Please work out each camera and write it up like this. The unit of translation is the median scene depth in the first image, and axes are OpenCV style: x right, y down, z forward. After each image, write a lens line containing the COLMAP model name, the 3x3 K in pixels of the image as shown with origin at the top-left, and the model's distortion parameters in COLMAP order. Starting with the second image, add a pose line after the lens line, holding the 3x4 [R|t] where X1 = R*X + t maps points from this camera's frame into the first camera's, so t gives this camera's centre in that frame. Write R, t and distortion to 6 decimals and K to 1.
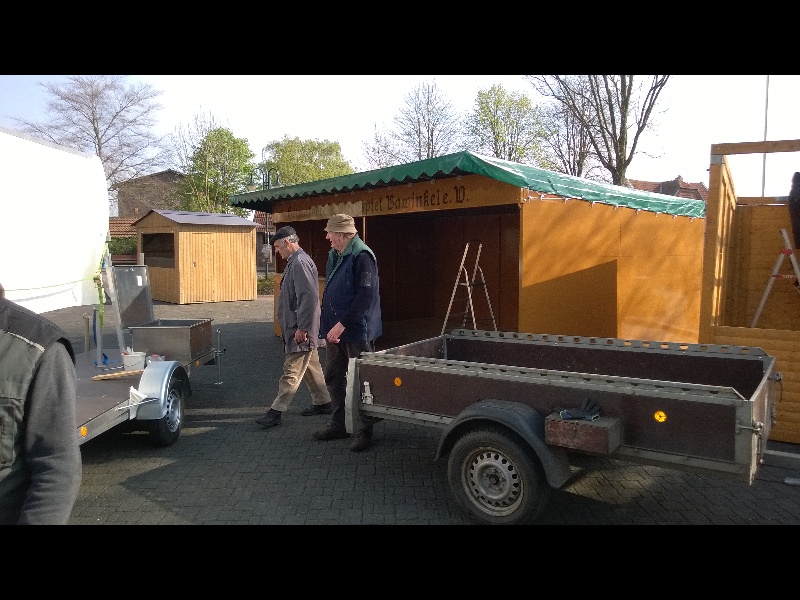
lens RADIAL K [[596.7, 0, 399.5], [0, 596.7, 299.7], [0, 0, 1]] dist [-0.003726, -0.039545]
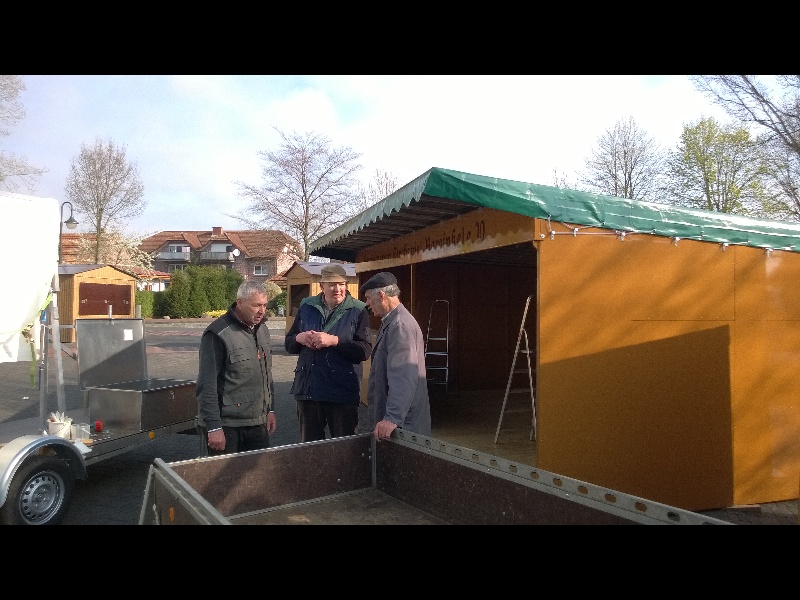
lens RADIAL K [[596.7, 0, 399.5], [0, 596.7, 298.8], [0, 0, 1]] dist [-0.003726, -0.039545]
pose [[0.937245, 0.011916, -0.348468, 0.248892], [-0.042751, 0.995802, -0.080931, -0.027959], [0.346041, 0.090750, 0.933820, 0.262292]]
